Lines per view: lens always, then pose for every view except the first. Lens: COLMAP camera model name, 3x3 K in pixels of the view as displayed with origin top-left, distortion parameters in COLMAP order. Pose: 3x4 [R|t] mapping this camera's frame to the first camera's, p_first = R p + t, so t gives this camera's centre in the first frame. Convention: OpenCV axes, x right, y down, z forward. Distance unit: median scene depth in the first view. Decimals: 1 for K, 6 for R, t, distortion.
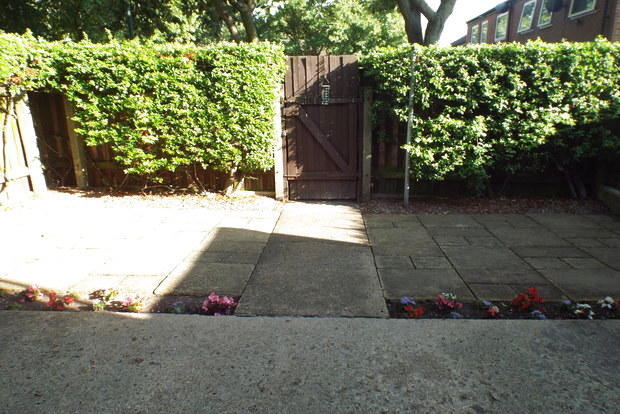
lens RADIAL K [[434.9, 0, 308.6], [0, 434.9, 203.9], [0, 0, 1]] dist [-0.000266, -0.009509]
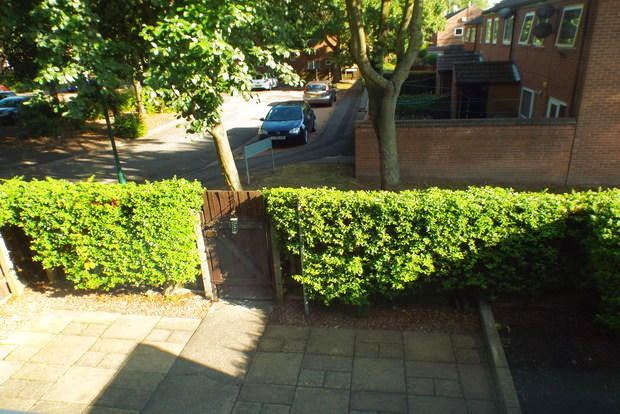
lens RADIAL K [[434.9, 0, 313.7], [0, 434.9, 207.9], [0, 0, 1]] dist [-0.000266, -0.009509]
pose [[0.995830, 0.006987, -0.090962, 0.380753], [0.003359, 0.993579, 0.113087, -0.457811], [0.091168, -0.112921, 0.989413, -0.140217]]
